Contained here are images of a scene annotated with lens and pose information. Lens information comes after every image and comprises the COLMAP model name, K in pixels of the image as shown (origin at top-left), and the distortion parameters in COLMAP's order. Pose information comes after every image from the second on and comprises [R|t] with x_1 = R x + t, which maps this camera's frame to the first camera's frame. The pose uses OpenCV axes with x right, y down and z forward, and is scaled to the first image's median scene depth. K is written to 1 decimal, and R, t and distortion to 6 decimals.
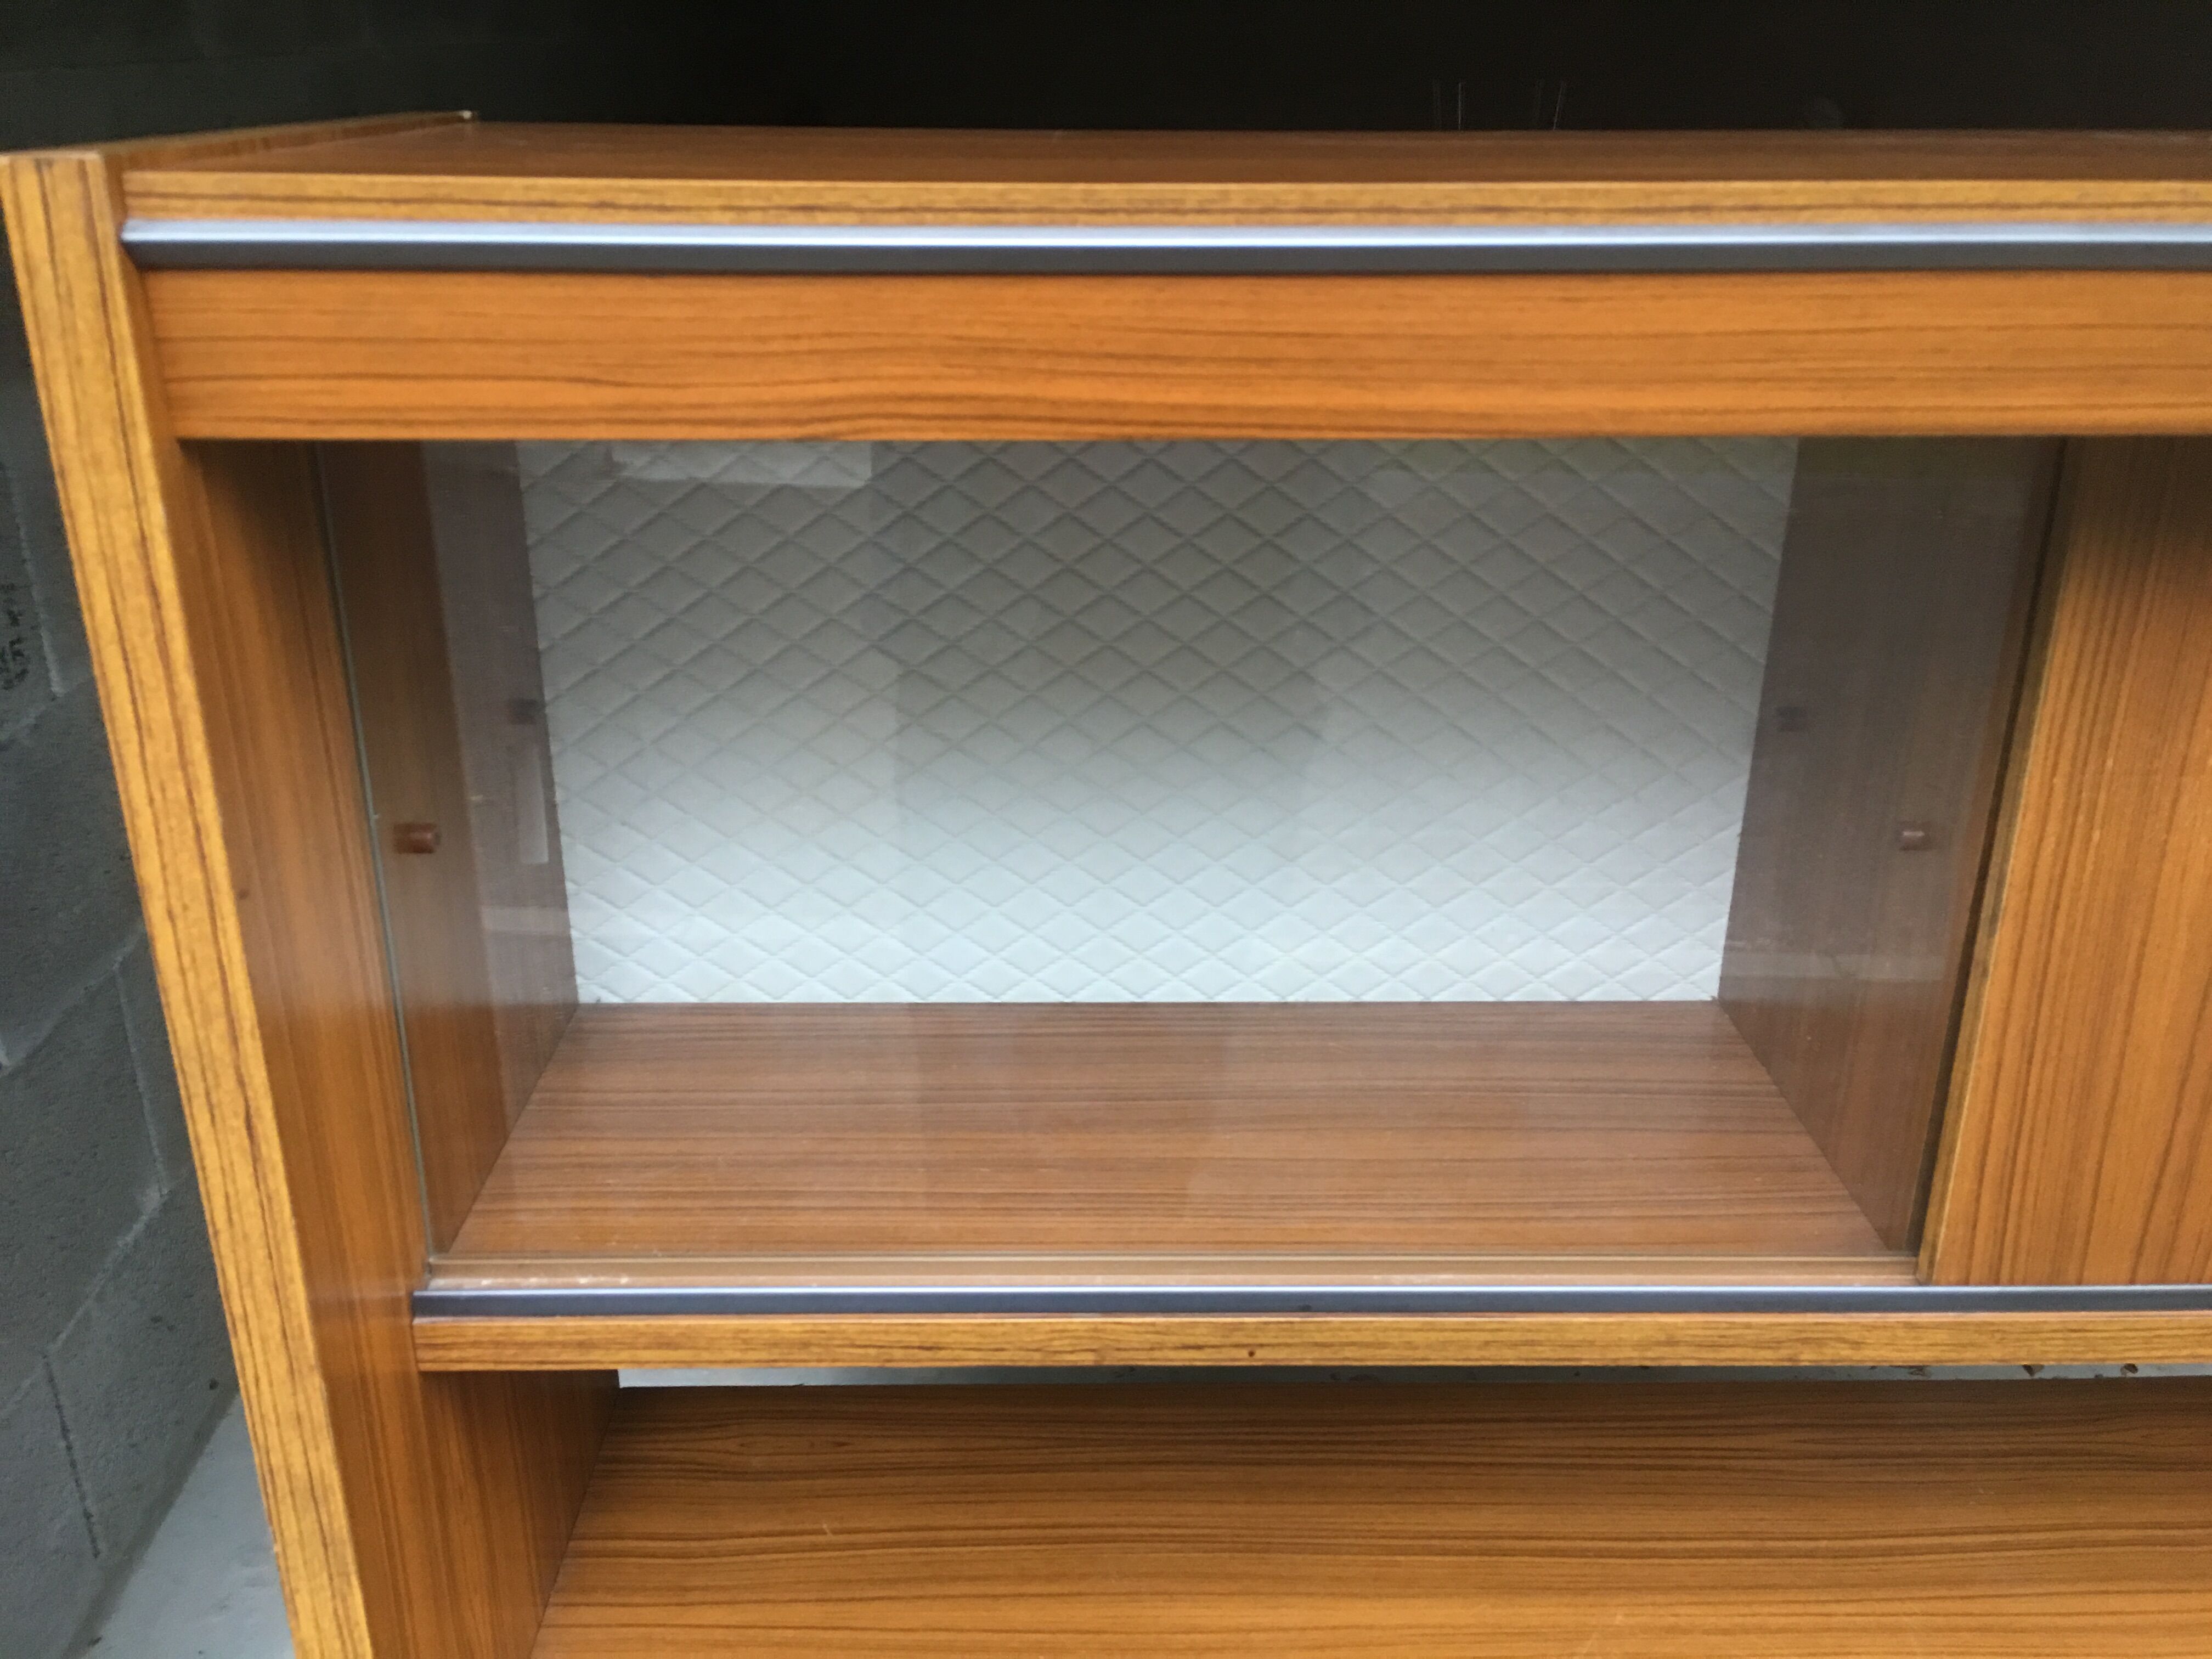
lens RADIAL K [[1913.8, 0, 1095.3], [0, 1913.8, 837.8], [0, 0, 1]] dist [0.103912, -0.151063]
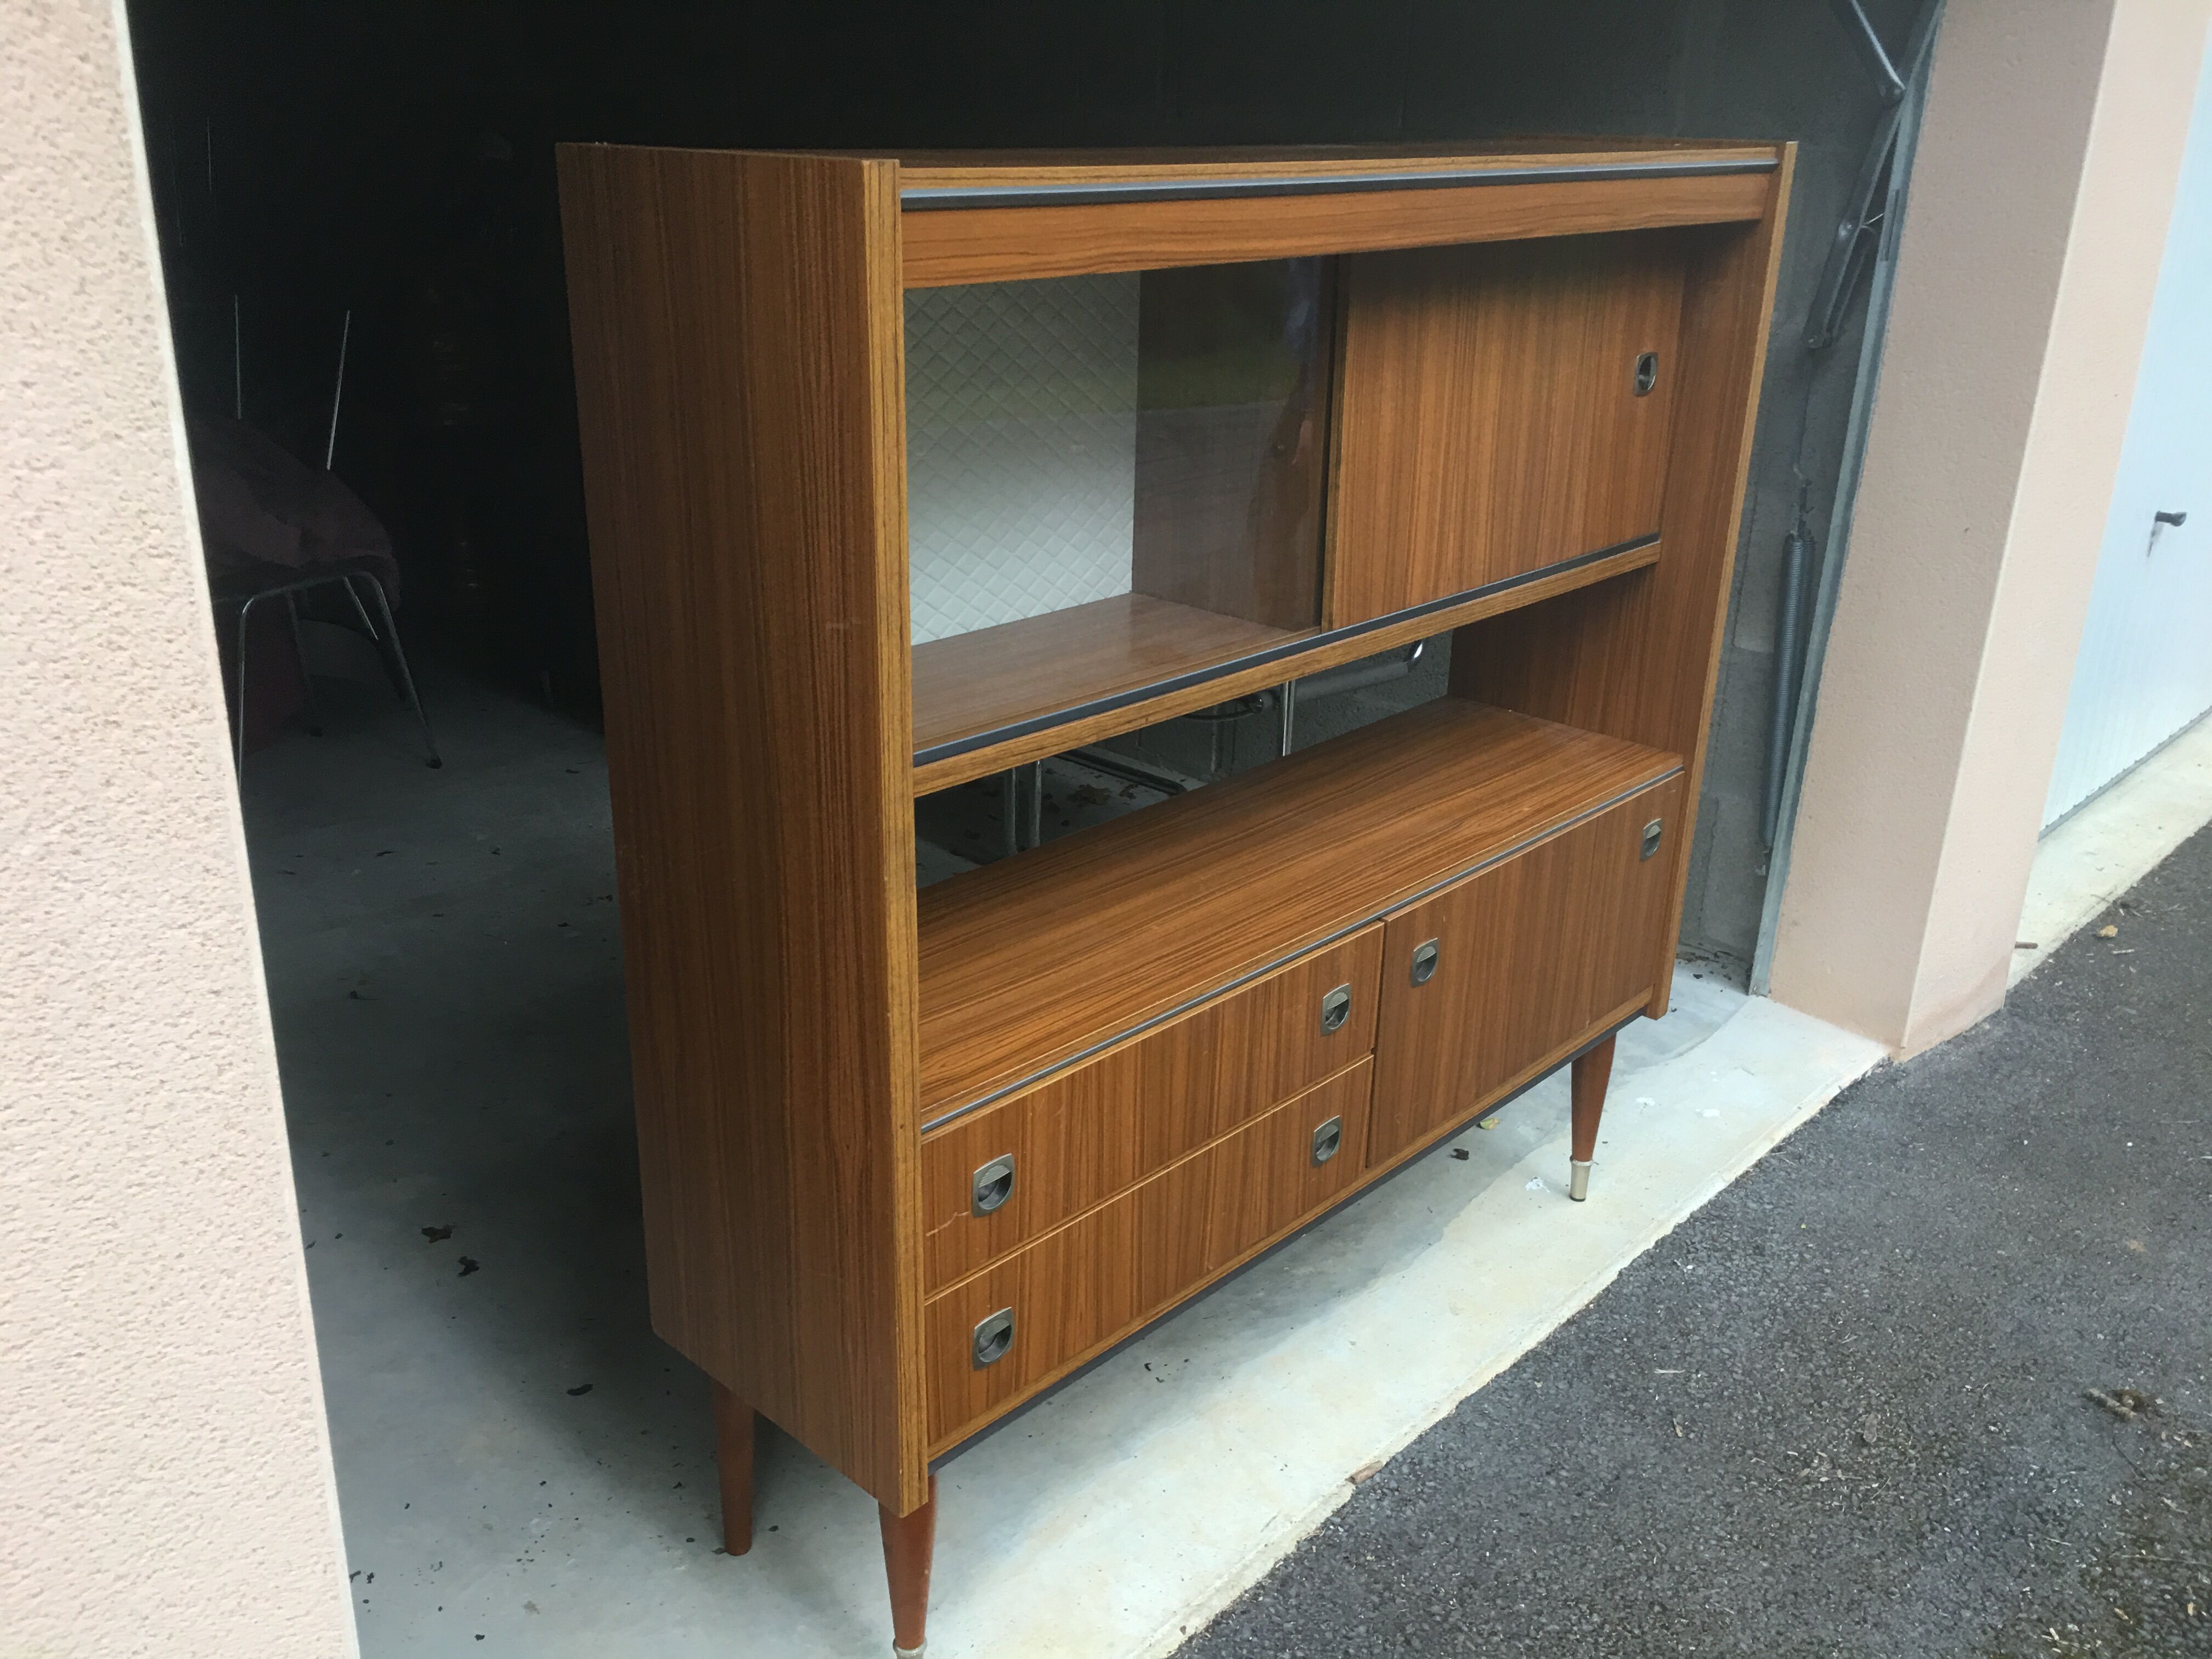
lens RADIAL K [[1907.9, 0, 1106.0], [0, 1907.9, 829.5], [0, 0, 1]] dist [0.097362, -0.149911]
pose [[0.696969, -0.248200, 0.672779, -1.395338], [0.261138, 0.961620, 0.084232, 0.192393], [-0.667863, 0.116981, 0.735033, -0.509218]]
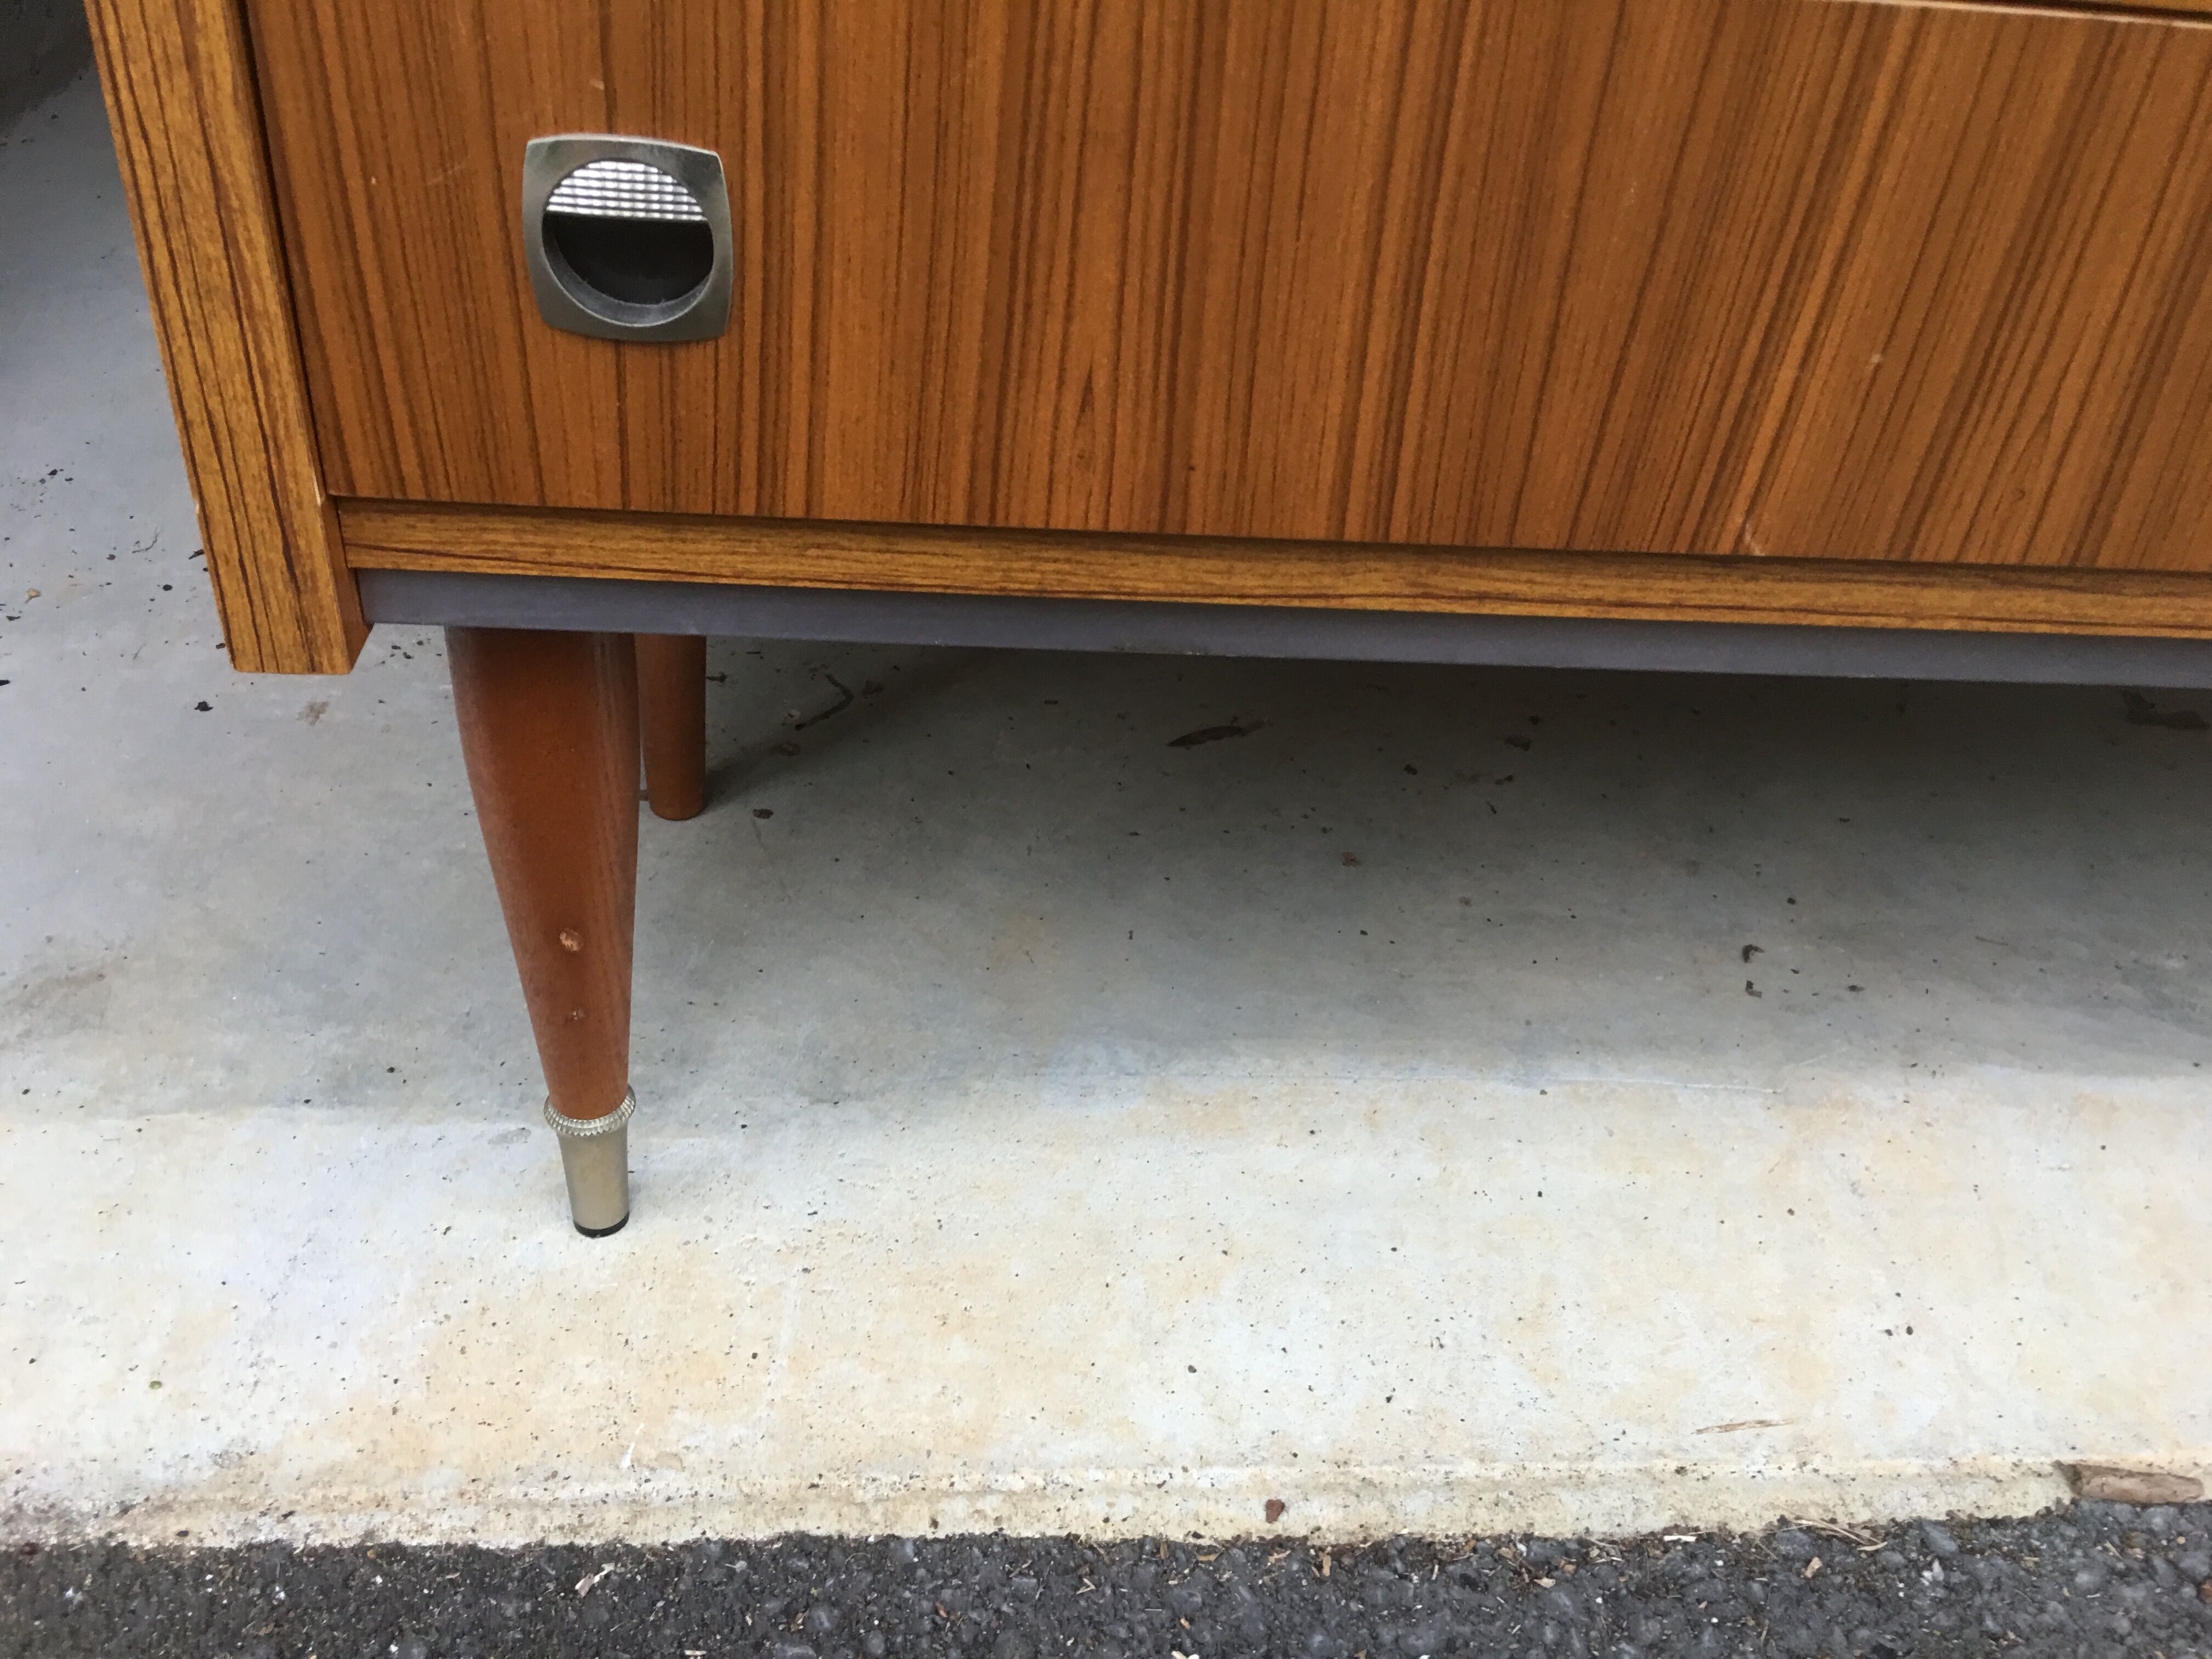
lens RADIAL K [[1903.2, 0, 1104.2], [0, 1903.2, 819.7], [0, 0, 1]] dist [0.092172, -0.142351]
pose [[0.996317, 0.027627, 0.081177, -0.145932], [-0.044656, 0.975338, 0.216150, 0.888801], [-0.073204, -0.218979, 0.972980, 0.539493]]
